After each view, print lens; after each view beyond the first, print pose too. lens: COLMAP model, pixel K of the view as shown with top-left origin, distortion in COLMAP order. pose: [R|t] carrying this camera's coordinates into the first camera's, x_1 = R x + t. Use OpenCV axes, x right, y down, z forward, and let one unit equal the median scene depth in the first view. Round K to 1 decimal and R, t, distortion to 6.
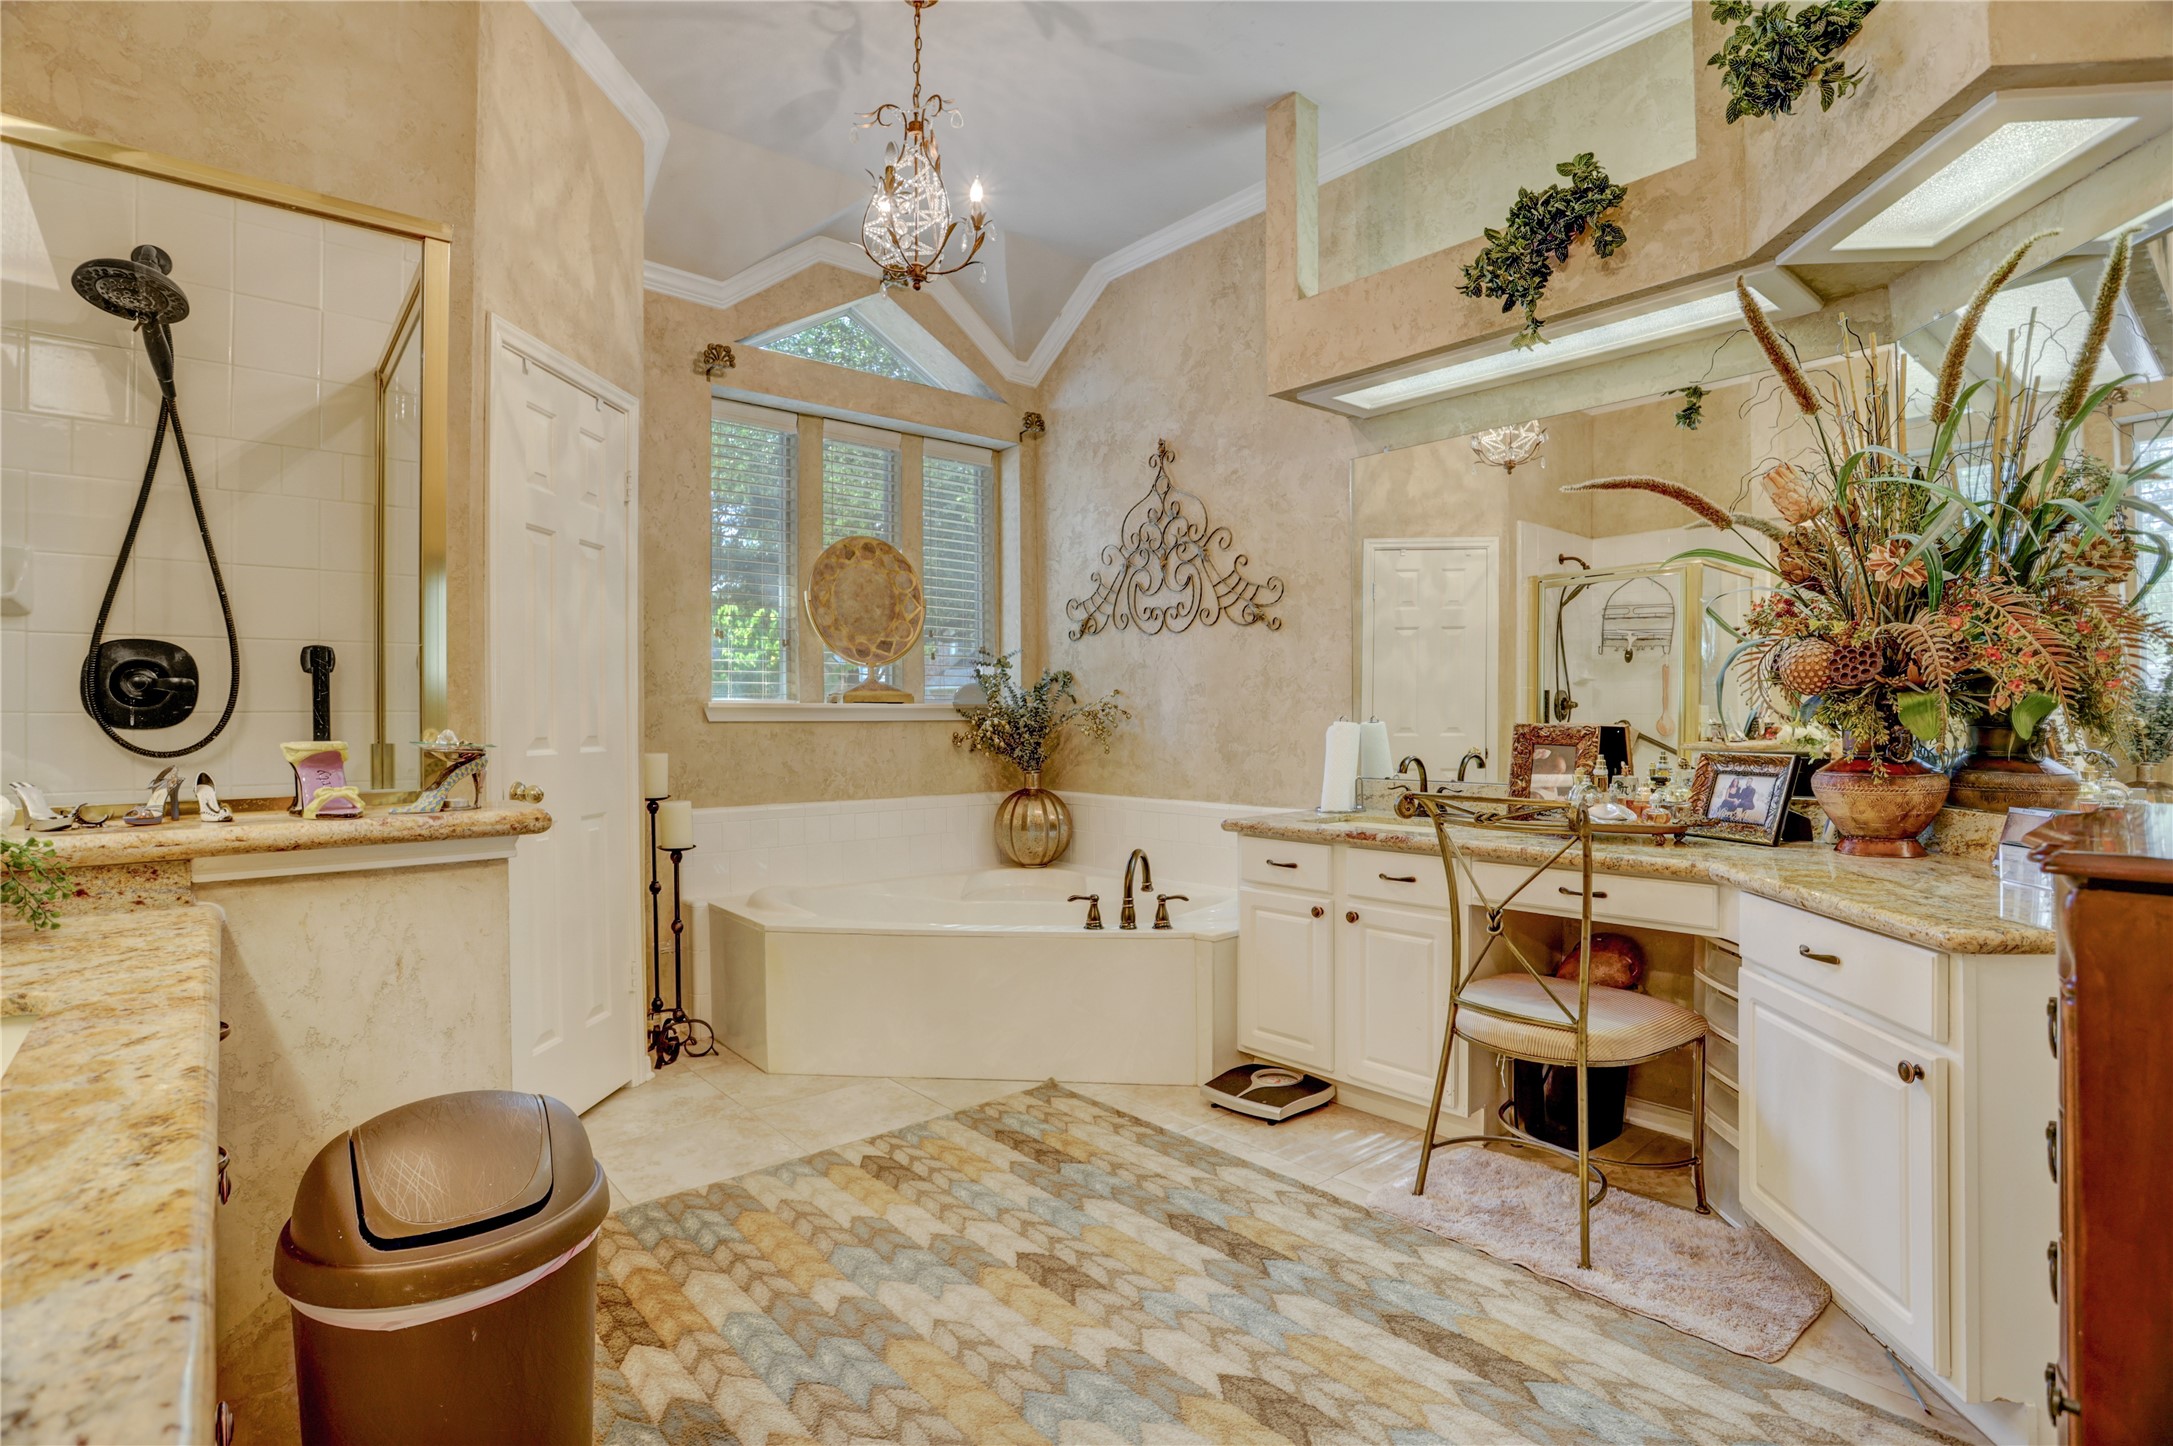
lens RADIAL K [[1078.2, 0, 1069.5], [0, 1078.2, 712.5], [0, 0, 1]] dist [-0.063868, 0.026494]
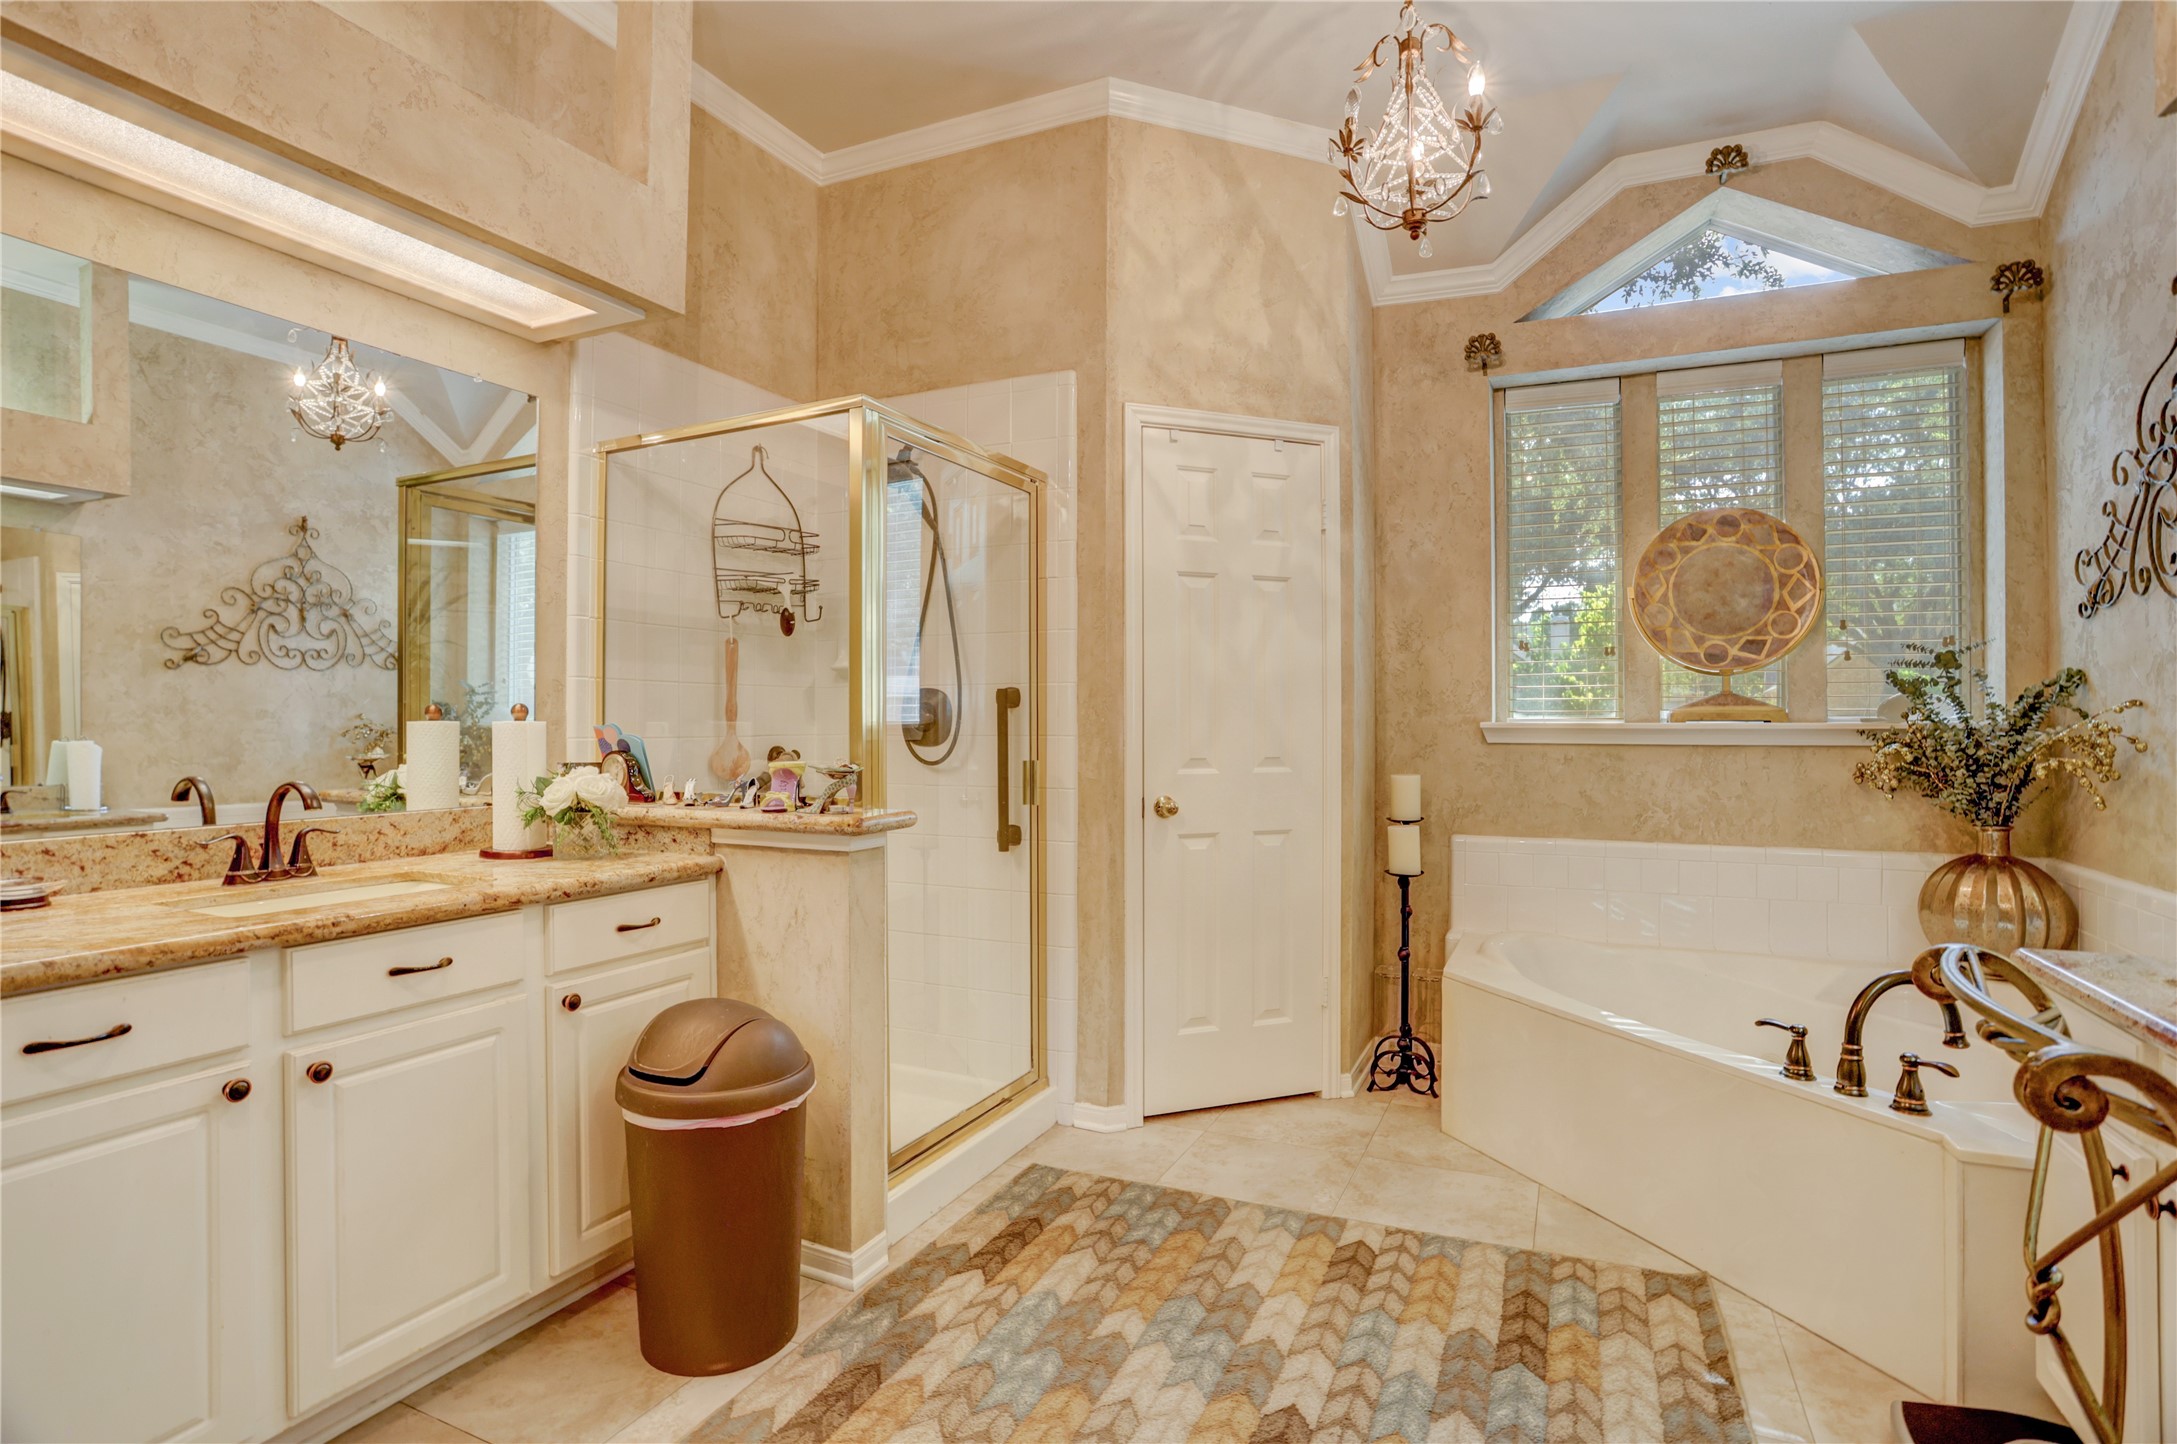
lens RADIAL K [[1080.1, 0, 1071.2], [0, 1080.1, 717.7], [0, 0, 1]] dist [-0.063868, 0.026494]
pose [[0.411311, 0.002094, -0.911493, 0.361372], [0.001317, 0.999995, 0.002891, -0.016463], [0.911494, -0.002389, 0.411306, 0.292251]]
